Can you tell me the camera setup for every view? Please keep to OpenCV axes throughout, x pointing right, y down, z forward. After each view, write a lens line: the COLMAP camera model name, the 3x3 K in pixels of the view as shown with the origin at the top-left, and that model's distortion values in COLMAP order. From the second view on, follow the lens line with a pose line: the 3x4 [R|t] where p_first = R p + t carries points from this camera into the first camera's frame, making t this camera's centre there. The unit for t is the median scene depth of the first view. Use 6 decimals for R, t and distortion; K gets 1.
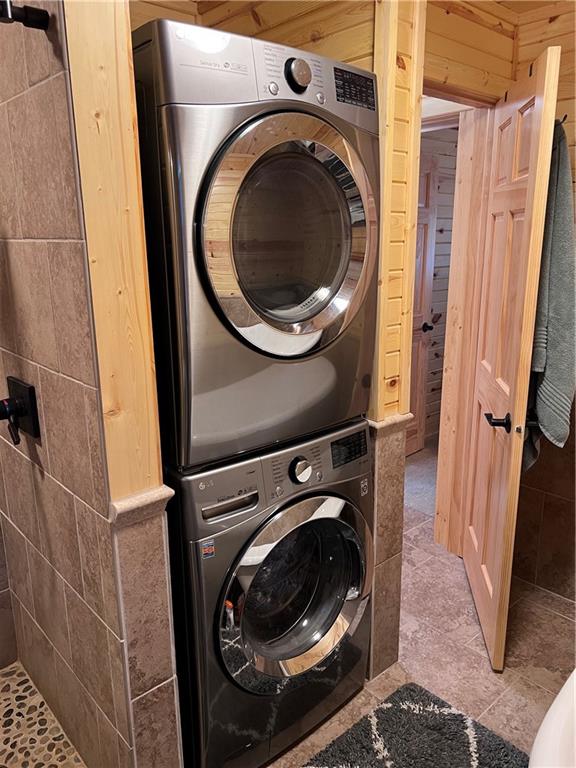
lens RADIAL K [[584.5, 0, 288.9], [0, 584.5, 383.9], [0, 0, 1]] dist [0.054439, -0.056812]
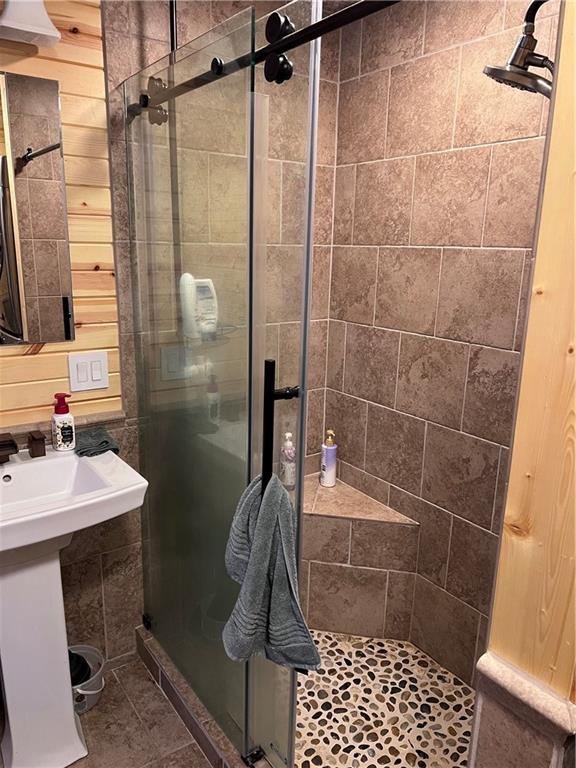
lens RADIAL K [[584.5, 0, 291.7], [0, 584.5, 397.0], [0, 0, 1]] dist [0.054439, -0.056812]
pose [[-0.111828, 0.251747, -0.961311, 0.303687], [-0.261369, 0.925866, 0.272869, -0.194275], [0.958739, 0.281771, -0.037739, 0.751815]]
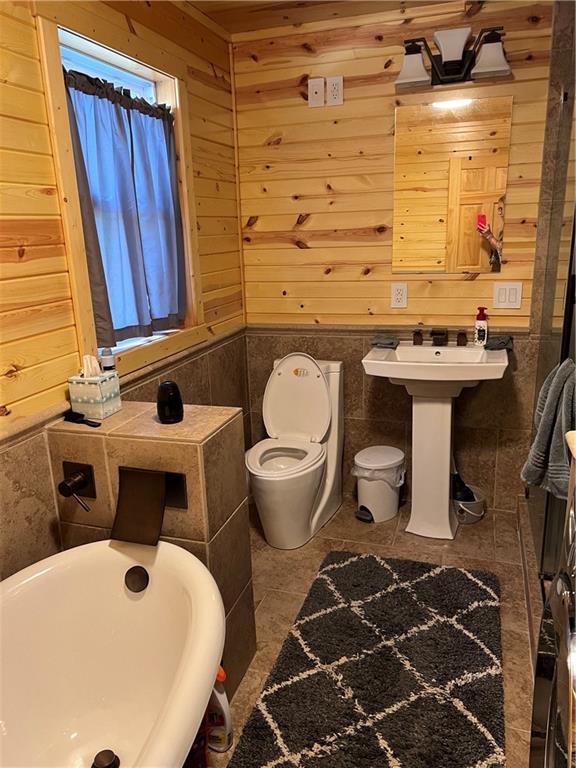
lens RADIAL K [[584.5, 0, 284.0], [0, 584.5, 387.9], [0, 0, 1]] dist [0.054439, -0.056812]
pose [[-0.862456, 0.168264, -0.477343, 0.720150], [-0.084255, 0.882231, 0.463216, -0.351259], [0.499070, 0.439722, -0.746709, 1.579001]]
